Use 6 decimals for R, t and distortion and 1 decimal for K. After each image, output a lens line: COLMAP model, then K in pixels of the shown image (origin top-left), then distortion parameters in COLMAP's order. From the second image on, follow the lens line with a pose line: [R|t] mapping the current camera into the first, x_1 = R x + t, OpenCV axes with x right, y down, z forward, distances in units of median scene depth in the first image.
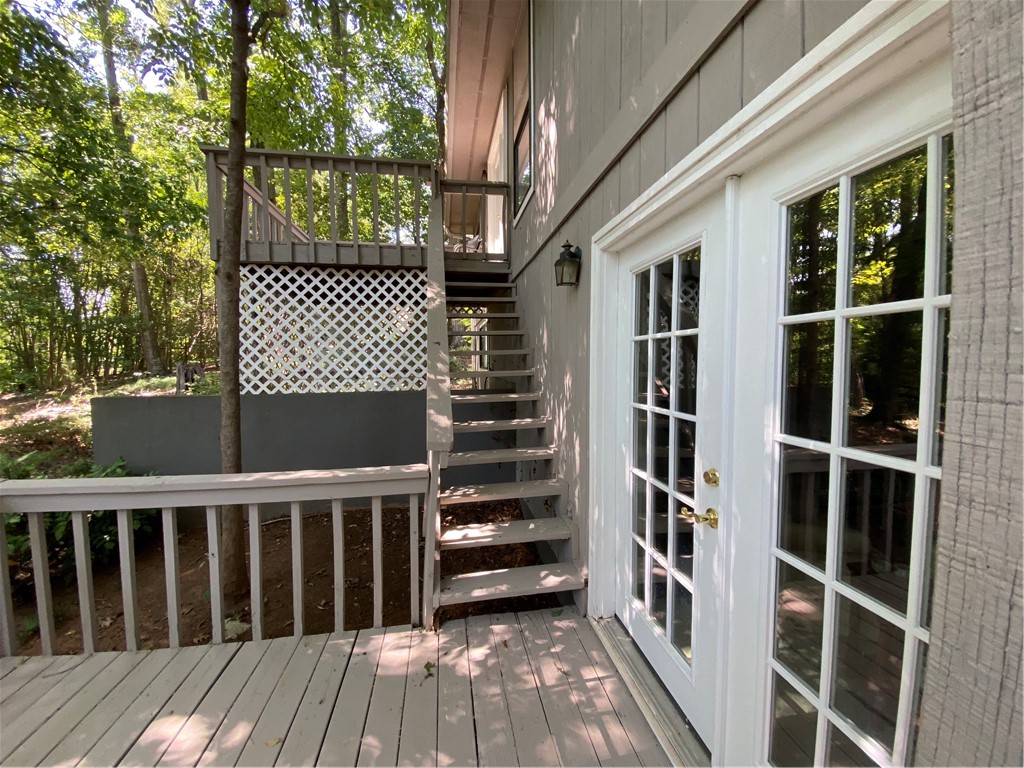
lens RADIAL K [[411.4, 0, 512.0], [0, 411.4, 384.0], [0, 0, 1]] dist [0.001347, 0.000060]
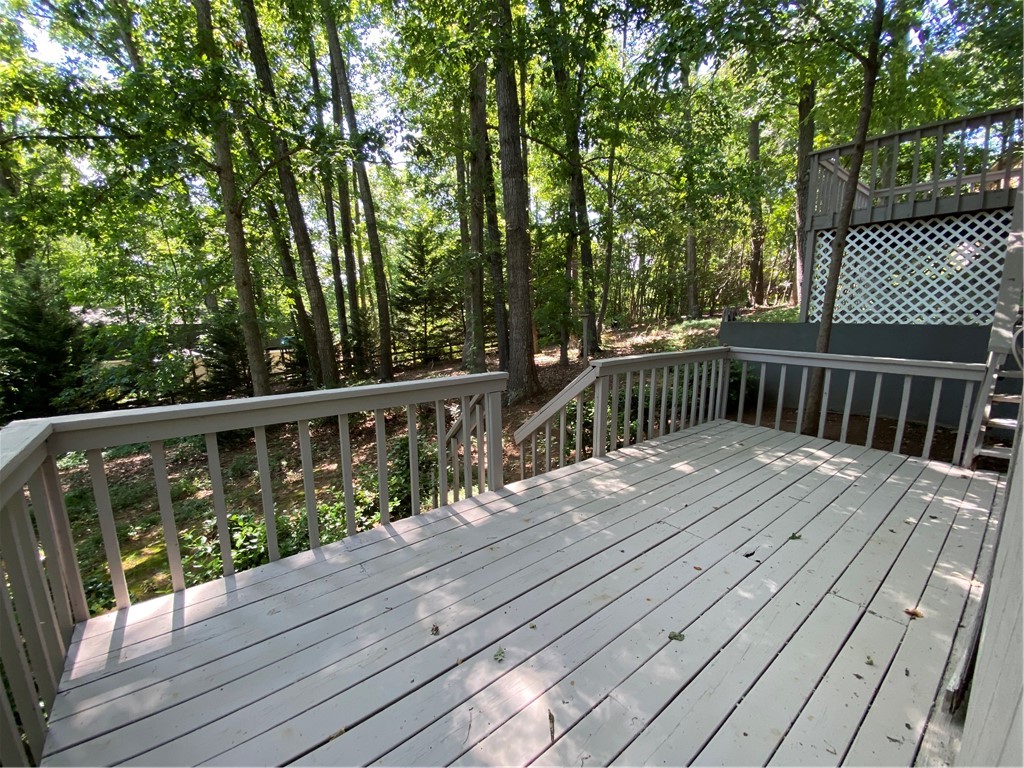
lens RADIAL K [[425.7, 0, 512.0], [0, 425.7, 384.0], [0, 0, 1]] dist [-0.001461, -0.010880]
pose [[0.493437, 0.151914, -0.856412, 0.129399], [-0.053652, 0.988070, 0.144356, 0.079559], [0.868125, -0.025282, 0.495701, -0.644406]]
